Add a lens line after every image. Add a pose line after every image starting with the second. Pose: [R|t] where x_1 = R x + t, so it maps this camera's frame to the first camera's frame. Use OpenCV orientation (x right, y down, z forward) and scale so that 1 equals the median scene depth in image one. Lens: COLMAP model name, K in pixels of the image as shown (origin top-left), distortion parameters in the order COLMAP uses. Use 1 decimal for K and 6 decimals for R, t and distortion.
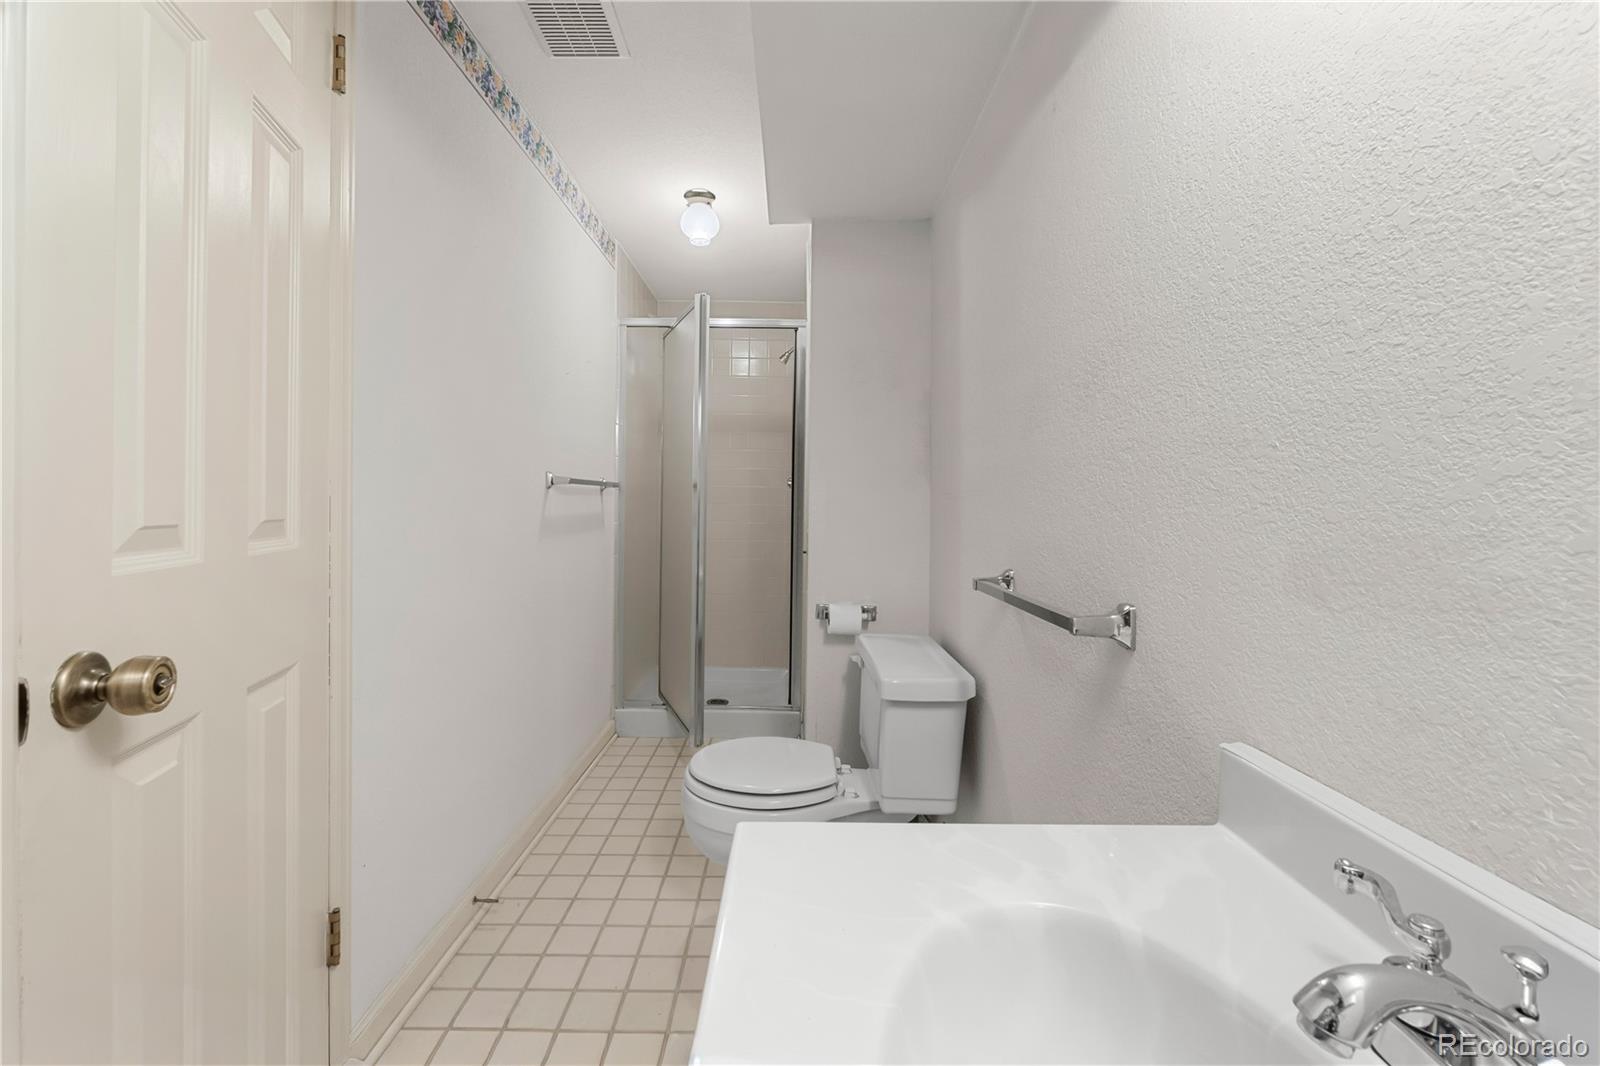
lens RADIAL K [[676.5, 0, 806.5], [0, 676.5, 498.6], [0, 0, 1]] dist [-0.006276, -0.000053]
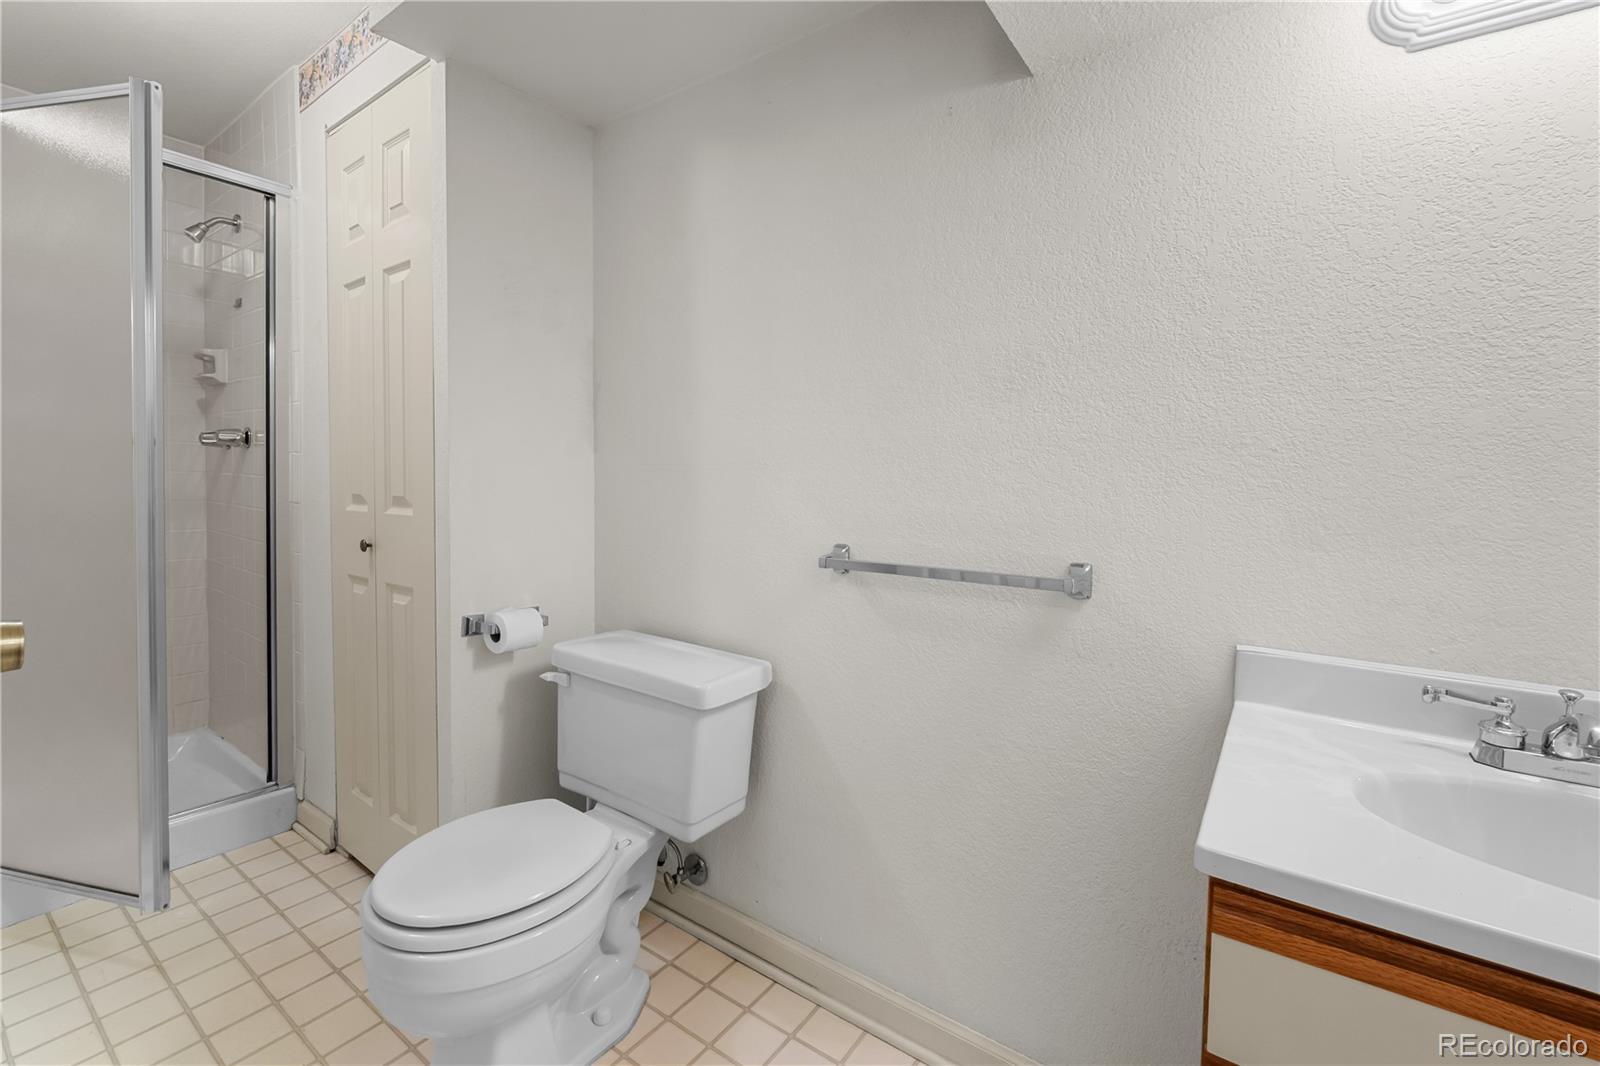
lens RADIAL K [[697.1, 0, 807.6], [0, 697.1, 492.0], [0, 0, 1]] dist [-0.007915, -0.000046]
pose [[0.572187, -0.026456, 0.819696, -1.428276], [-0.012906, 0.999065, 0.041254, -0.037988], [-0.820021, -0.034184, 0.571311, 1.115988]]
